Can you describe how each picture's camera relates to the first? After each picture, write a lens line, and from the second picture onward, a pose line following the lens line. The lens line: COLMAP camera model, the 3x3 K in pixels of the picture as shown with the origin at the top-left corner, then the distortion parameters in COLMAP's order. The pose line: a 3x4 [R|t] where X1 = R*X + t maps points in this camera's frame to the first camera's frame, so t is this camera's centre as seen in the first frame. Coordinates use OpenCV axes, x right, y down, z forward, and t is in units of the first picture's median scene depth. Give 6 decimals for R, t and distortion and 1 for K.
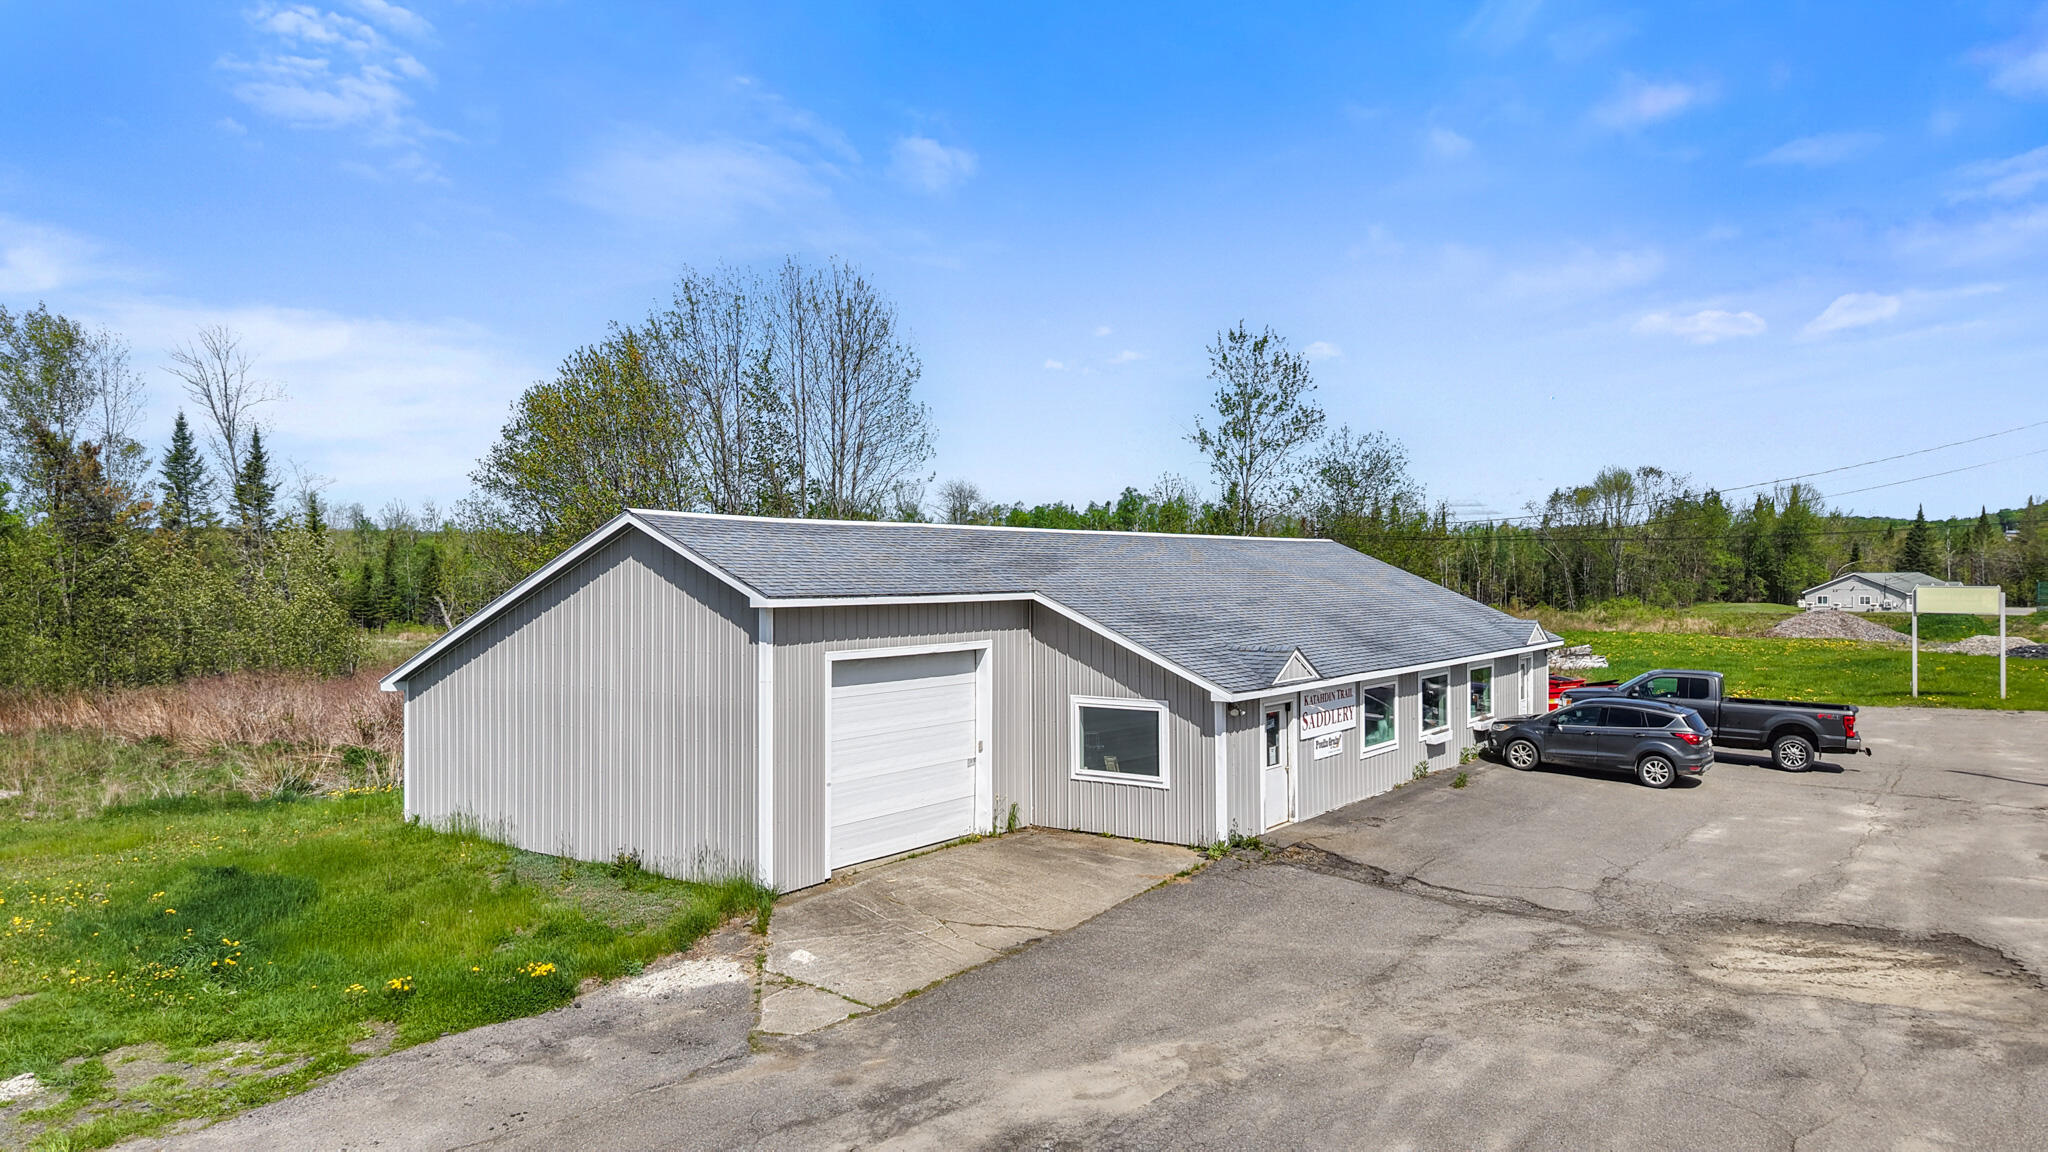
lens RADIAL K [[1388.3, 0, 1010.5], [0, 1388.3, 581.5], [0, 0, 1]] dist [-0.004499, -0.002249]
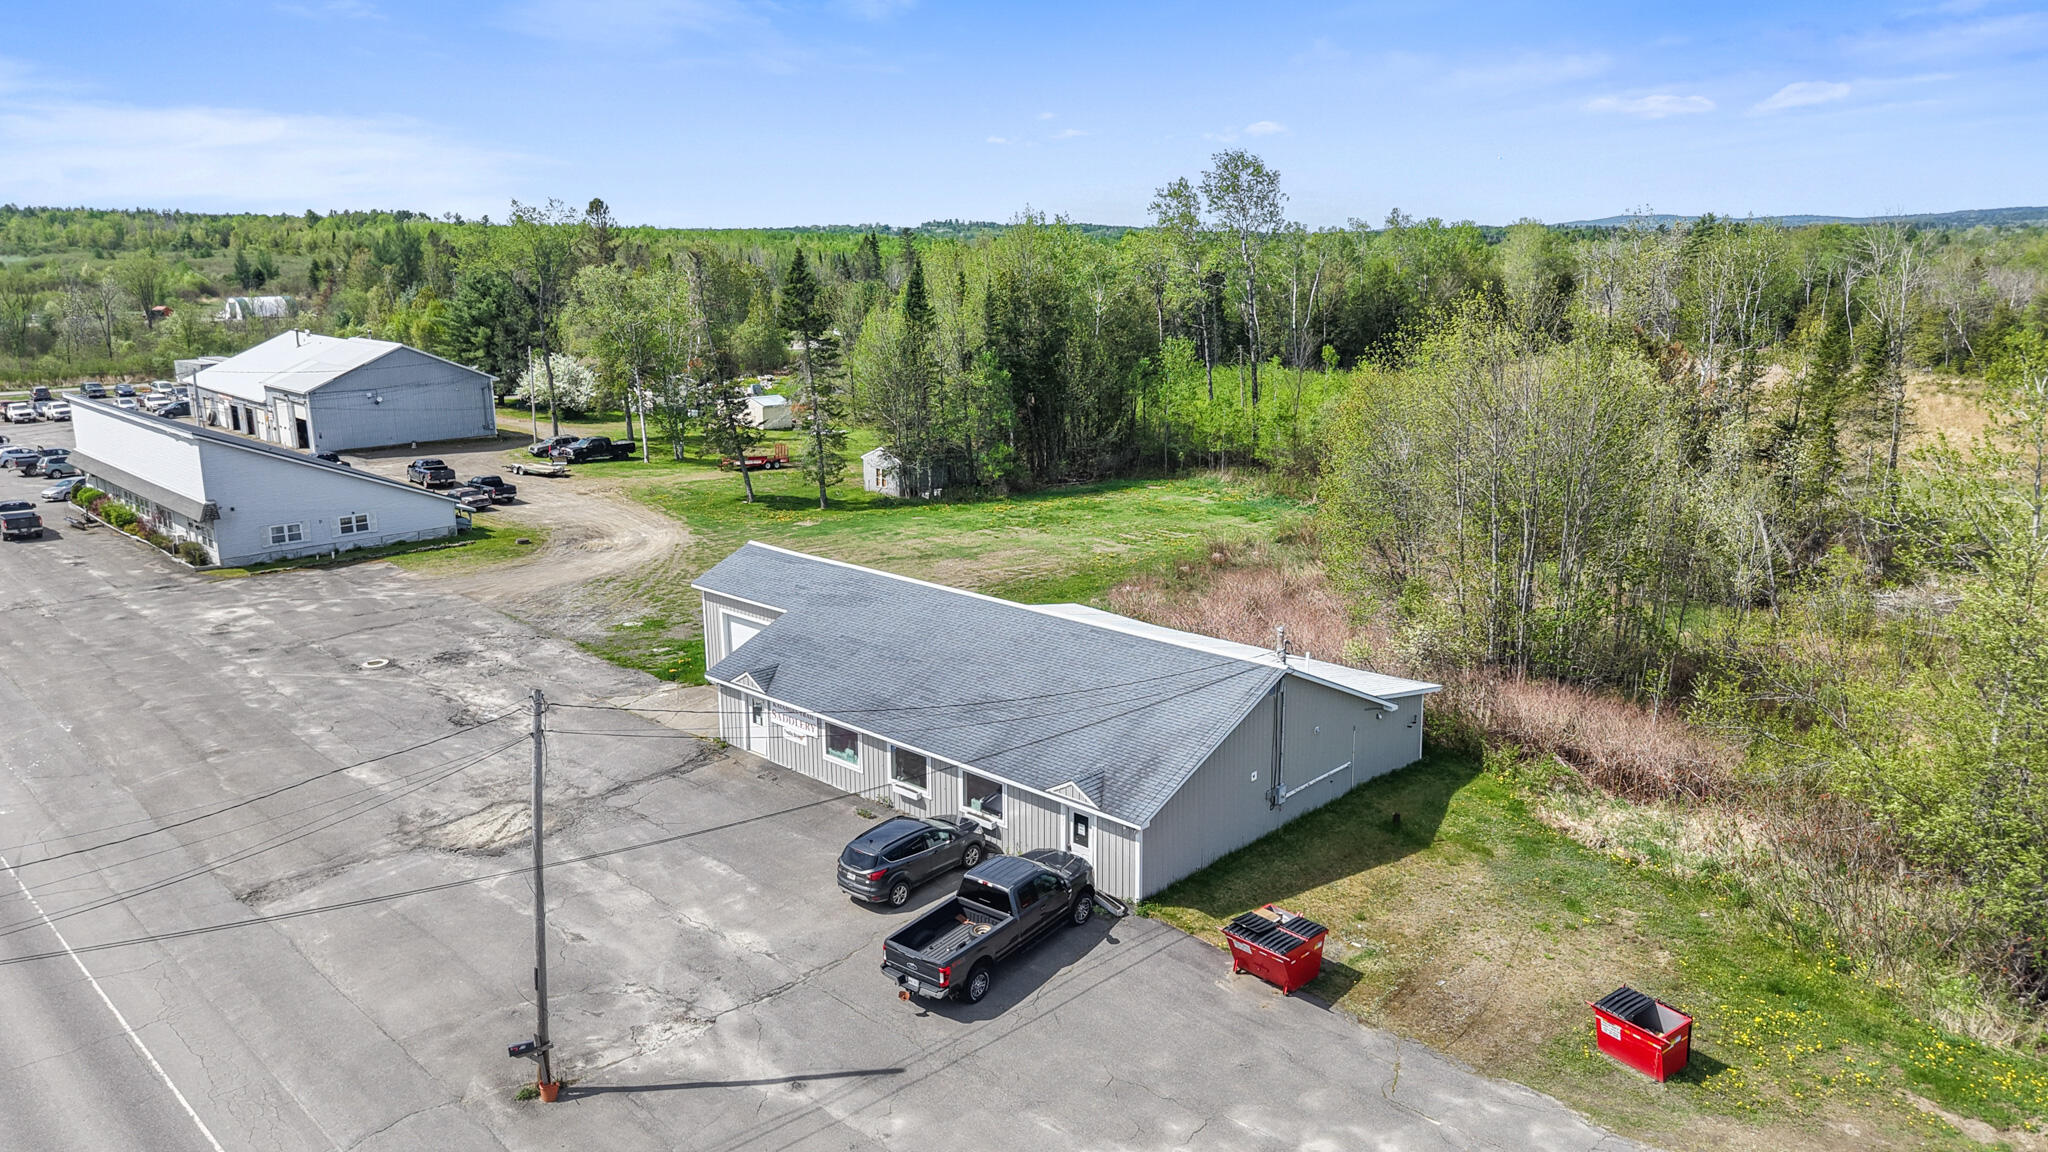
lens RADIAL K [[1387.9, 0, 1000.1], [0, 1387.9, 571.7], [0, 0, 1]] dist [0.015217, -0.005581]
pose [[-0.138217, 0.230005, -0.963324, 2.011924], [0.002268, 0.972731, 0.231926, -0.544459], [0.990399, 0.029871, -0.134969, 1.598168]]
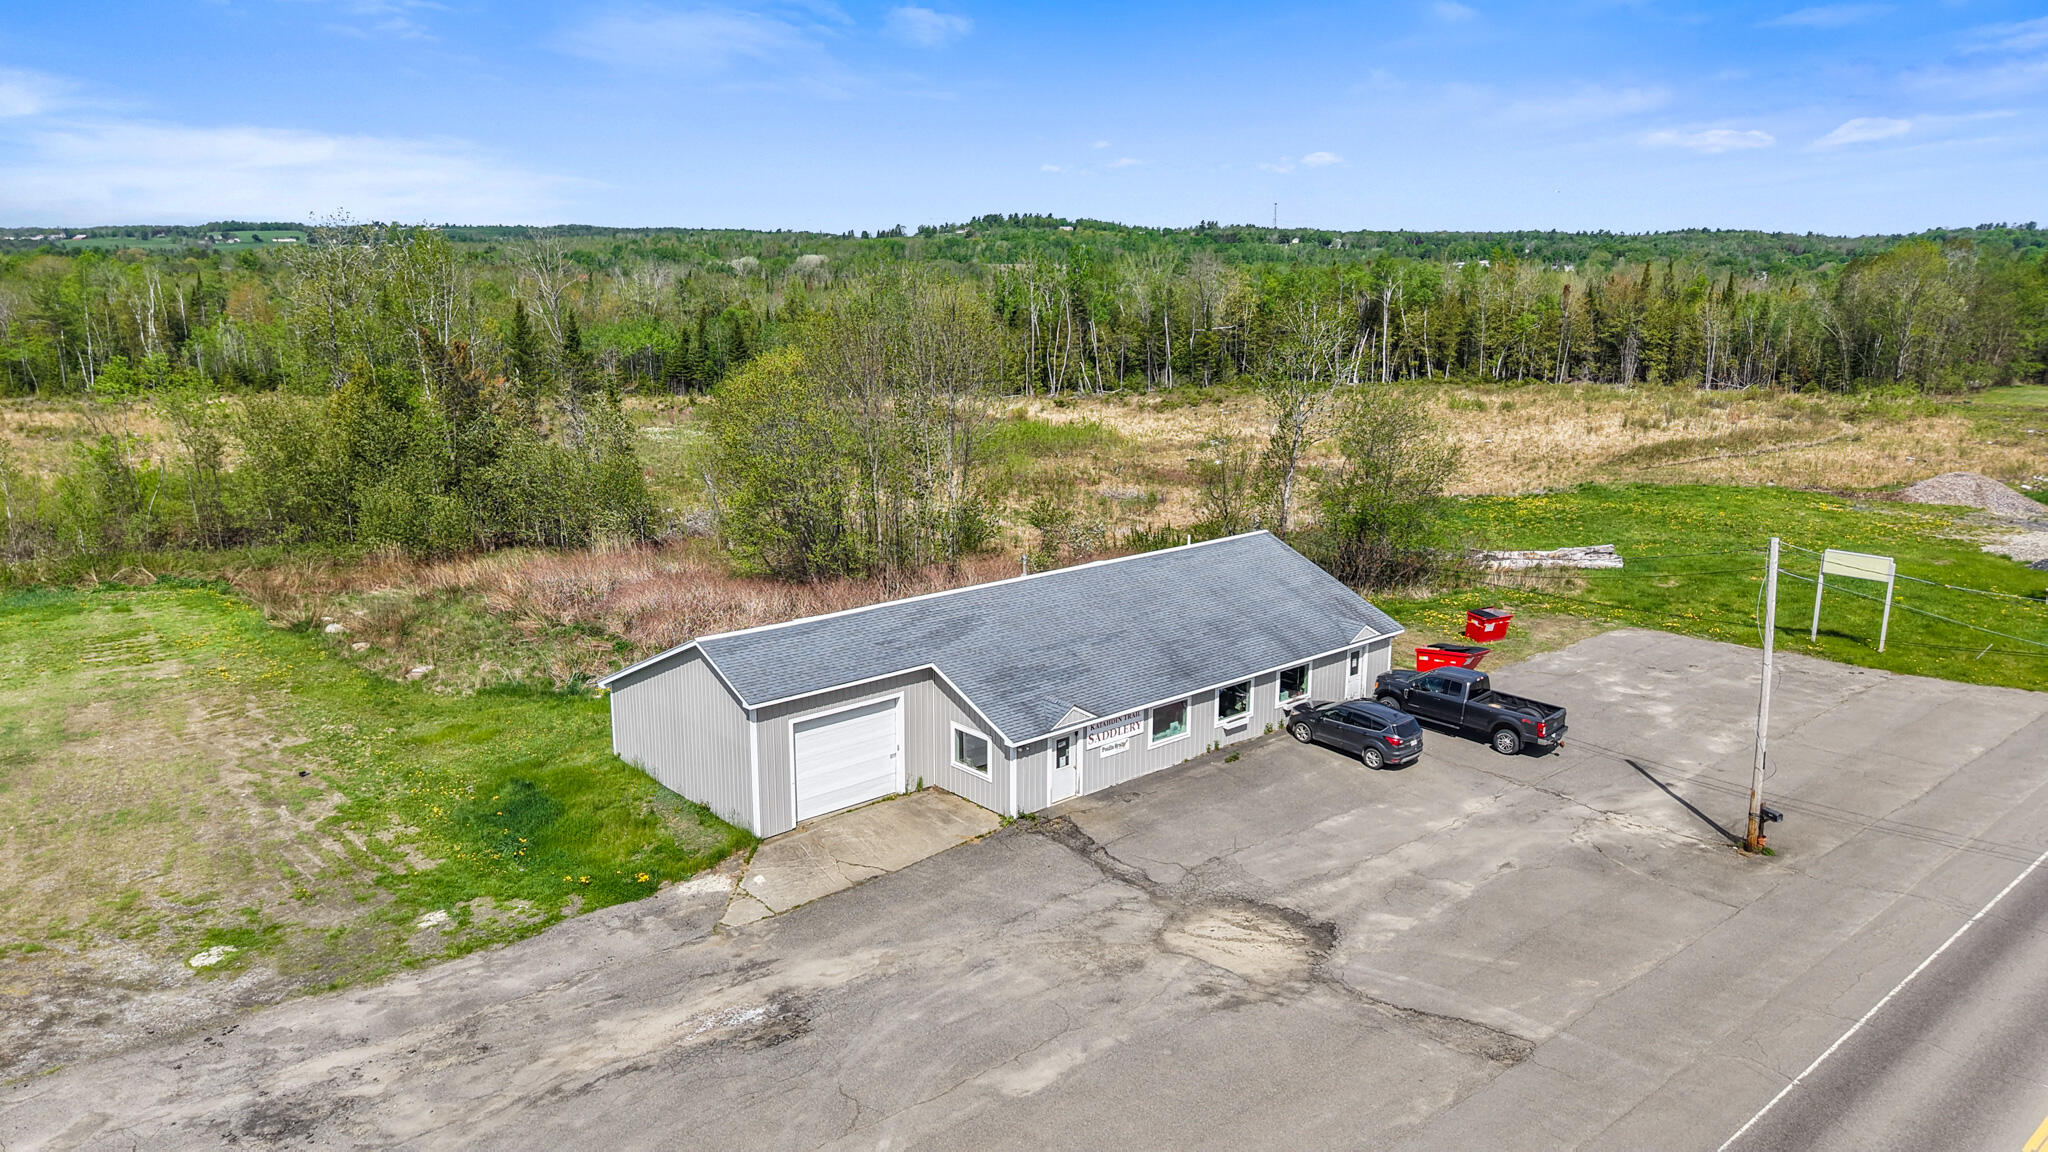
lens RADIAL K [[1387.9, 0, 1000.1], [0, 1387.9, 571.7], [0, 0, 1]] dist [0.015217, -0.005581]
pose [[0.972897, 0.051412, -0.225449, 0.490394], [-0.003031, 0.977722, 0.209882, -0.472110], [0.231217, -0.203510, 0.951379, -0.630175]]
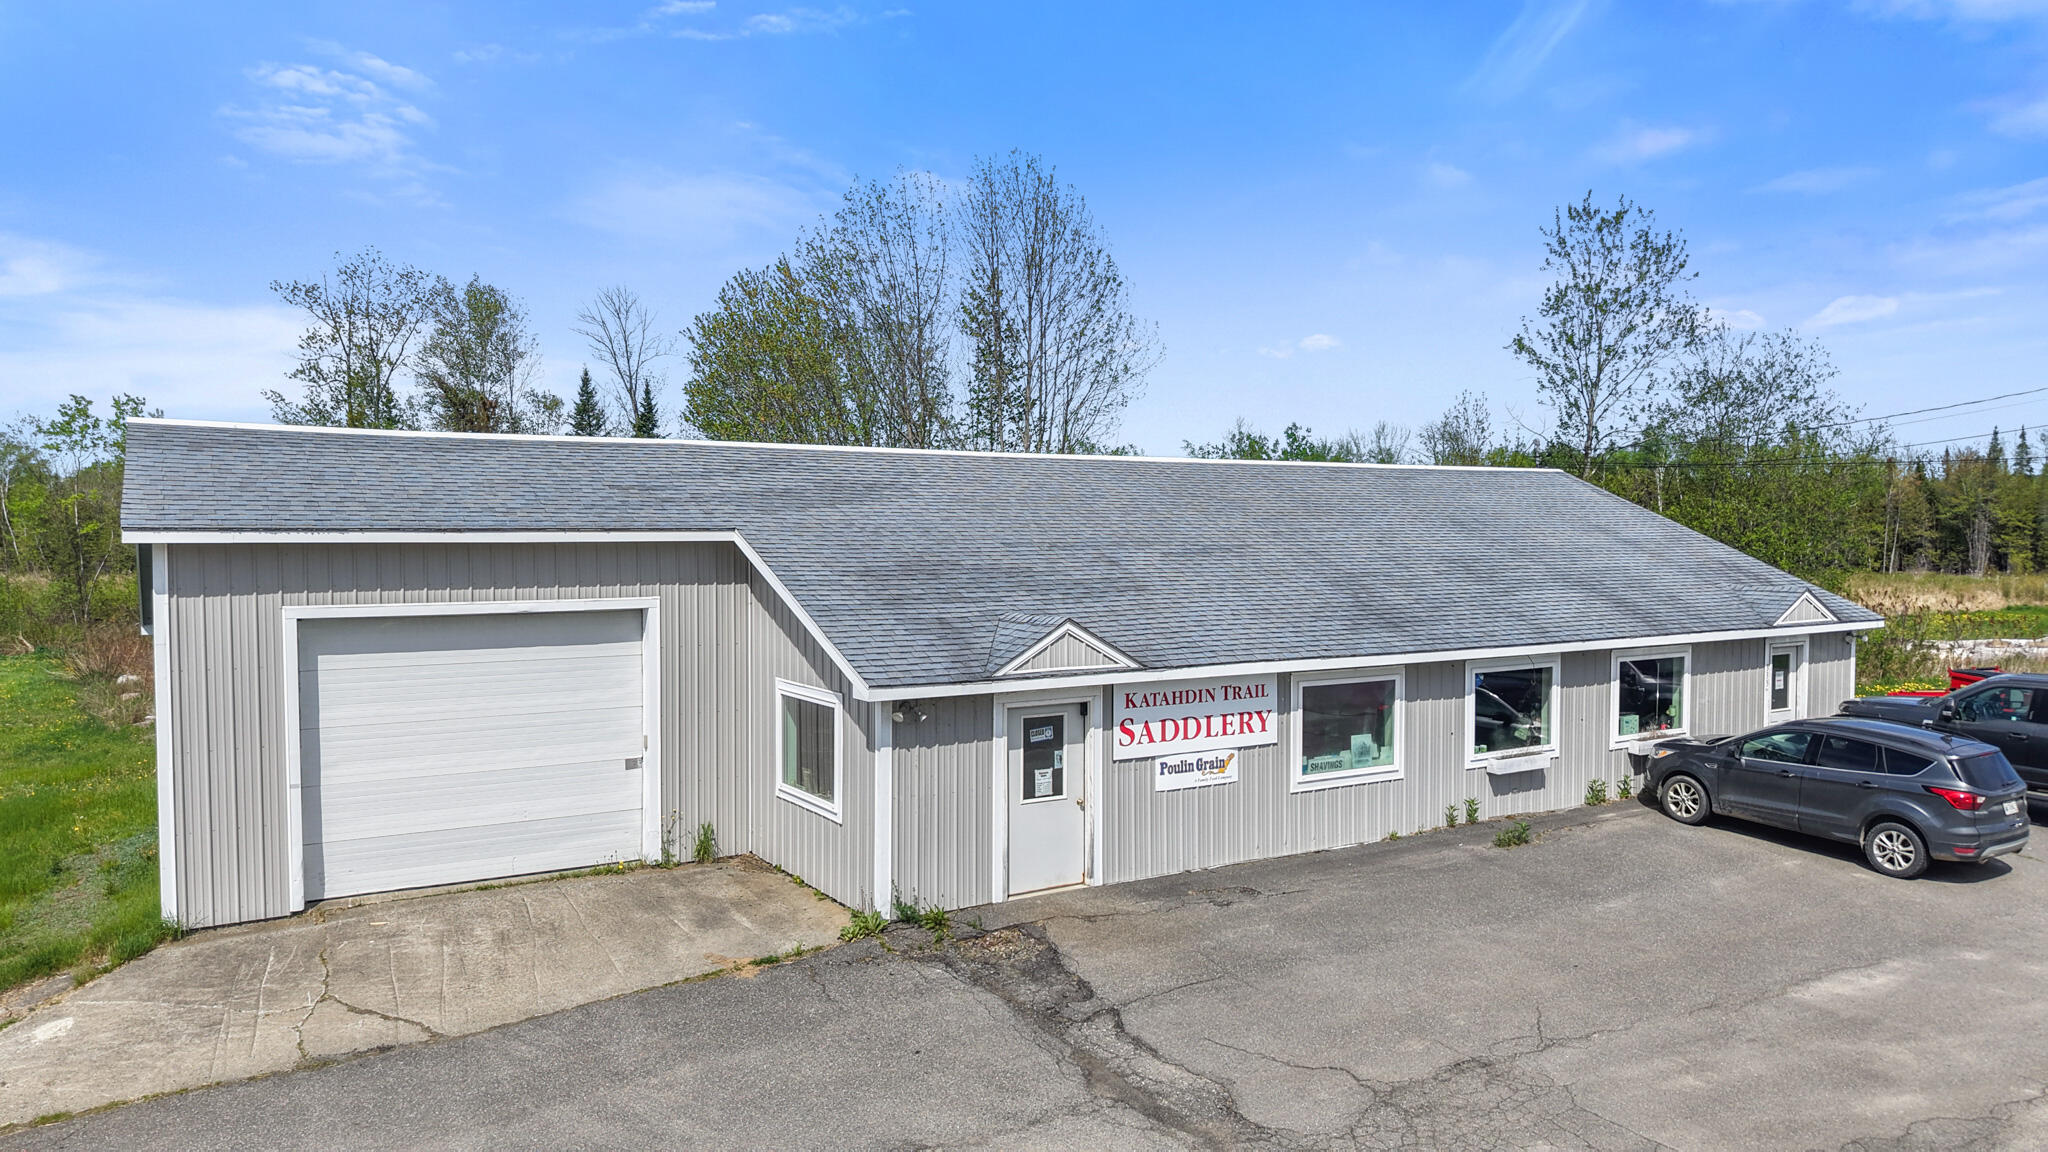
lens RADIAL K [[1388.3, 0, 1010.5], [0, 1388.3, 581.5], [0, 0, 1]] dist [-0.004499, -0.002249]
pose [[0.923717, 0.020442, -0.382529, 0.418601], [-0.007014, 0.999310, 0.036464, 0.006809], [0.383011, -0.030999, 0.923224, 0.391047]]
